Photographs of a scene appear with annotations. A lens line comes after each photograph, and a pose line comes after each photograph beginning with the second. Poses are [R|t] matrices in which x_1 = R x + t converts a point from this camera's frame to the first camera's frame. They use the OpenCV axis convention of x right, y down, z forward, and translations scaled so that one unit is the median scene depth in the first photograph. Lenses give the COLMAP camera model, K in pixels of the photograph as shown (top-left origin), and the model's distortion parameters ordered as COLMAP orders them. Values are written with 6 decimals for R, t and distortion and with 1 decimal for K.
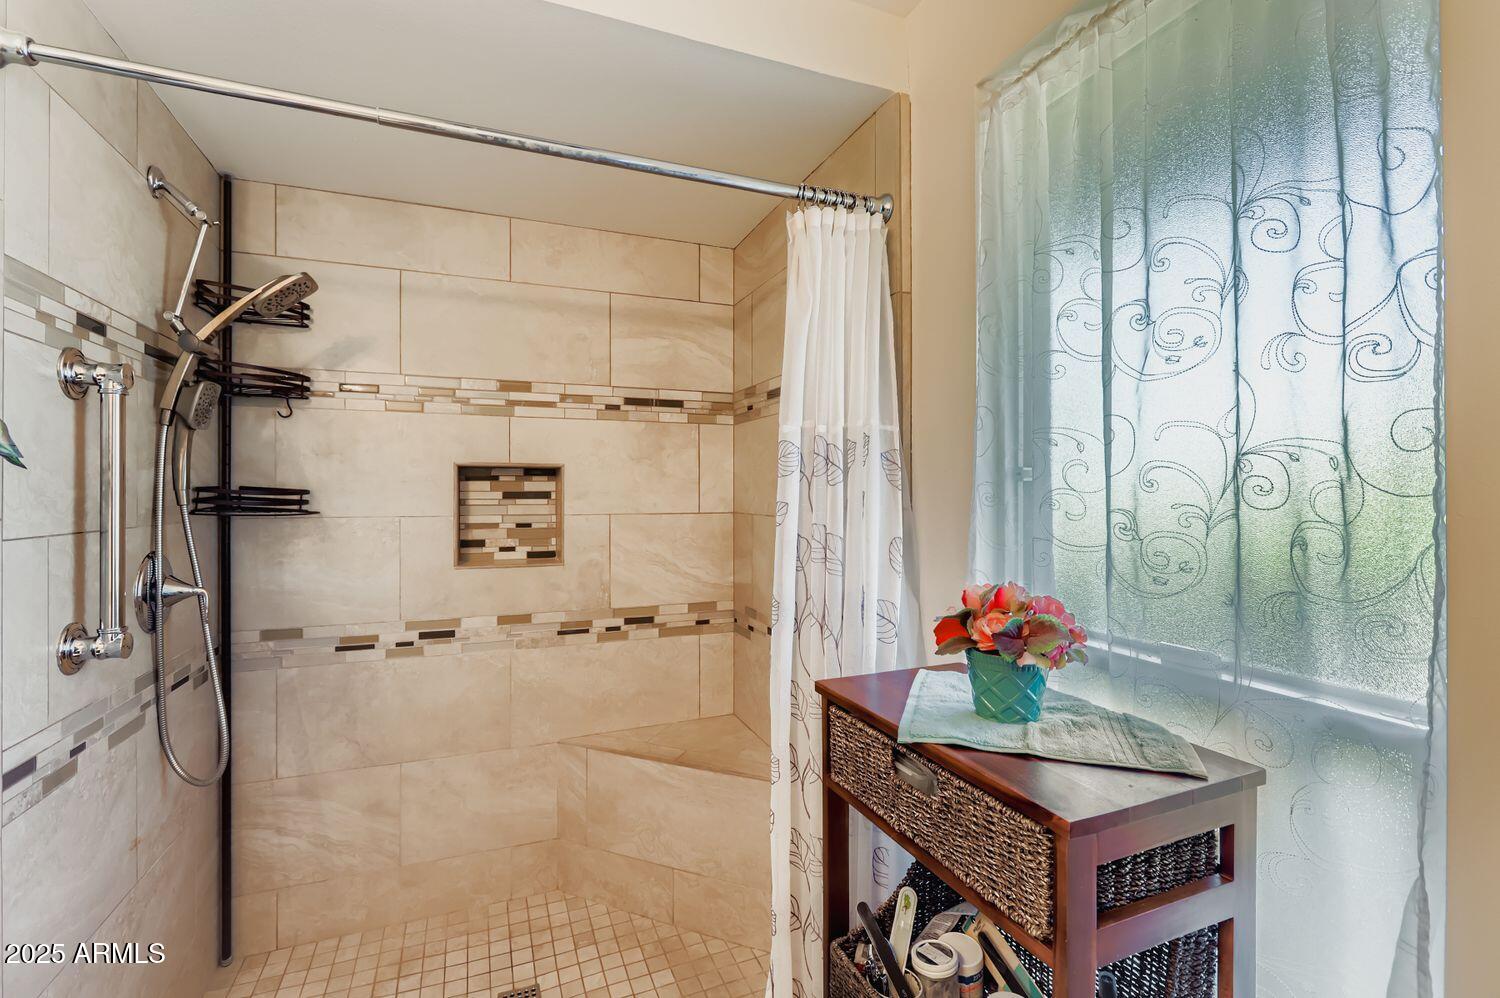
lens RADIAL K [[676.4, 0, 744.1], [0, 676.4, 497.5], [0, 0, 1]] dist [-0.013236, 0.008637]
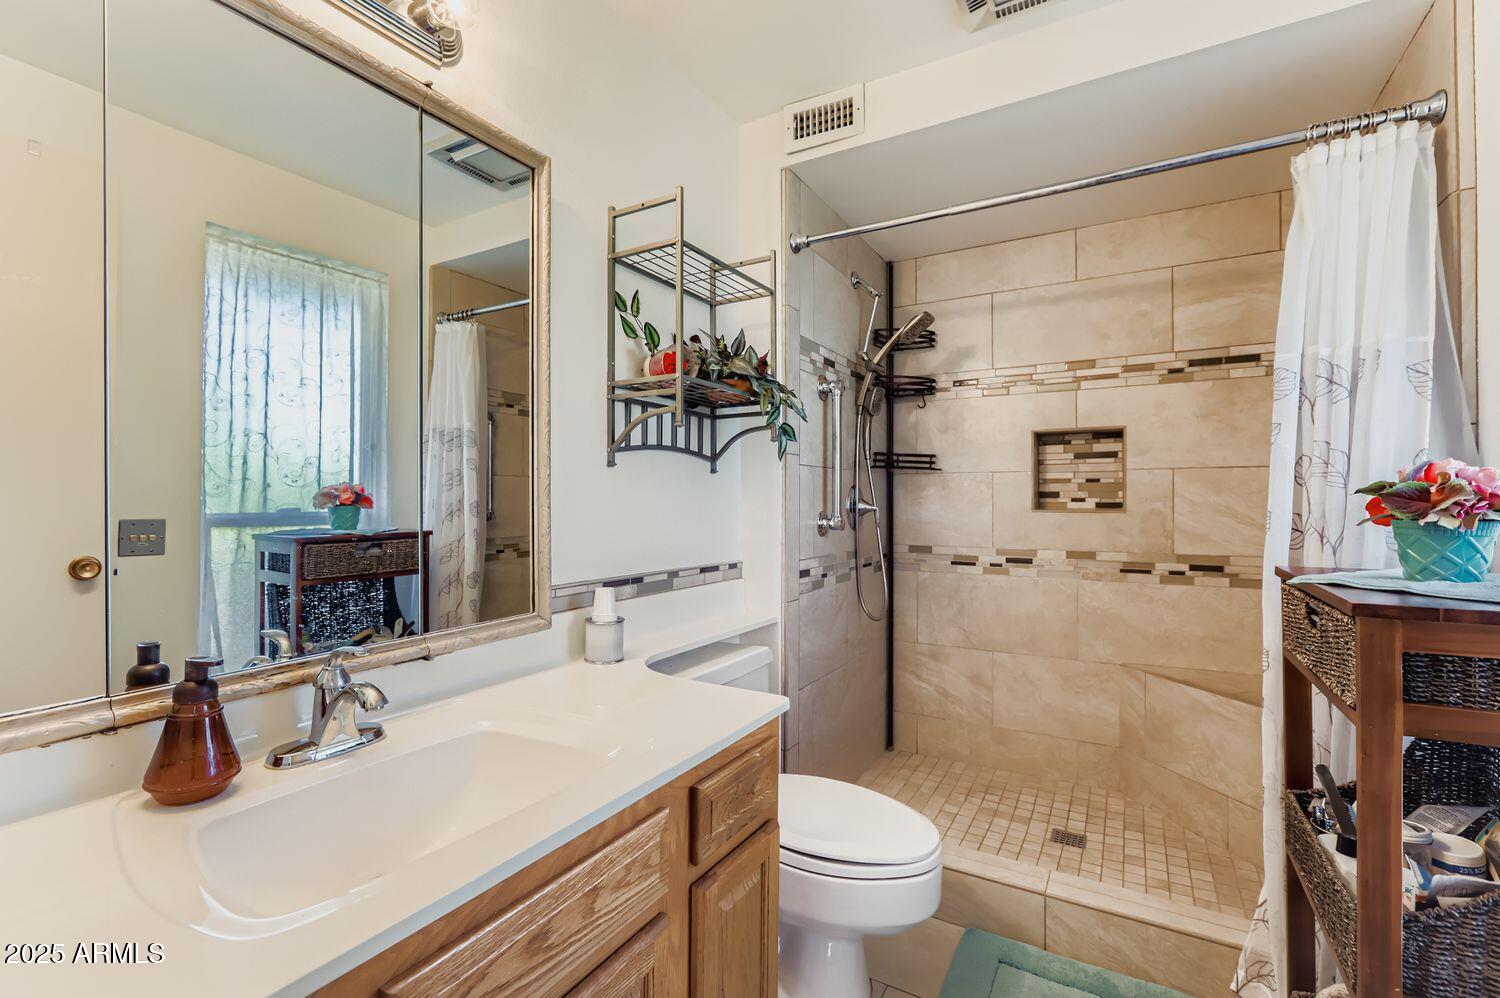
lens RADIAL K [[676.4, 0, 744.1], [0, 676.4, 497.5], [0, 0, 1]] dist [-0.013236, 0.008637]
pose [[0.618736, -0.006176, -0.785575, 0.257600], [-0.002144, 0.999952, -0.009550, 0.094395], [0.785596, 0.007594, 0.618693, -0.250882]]
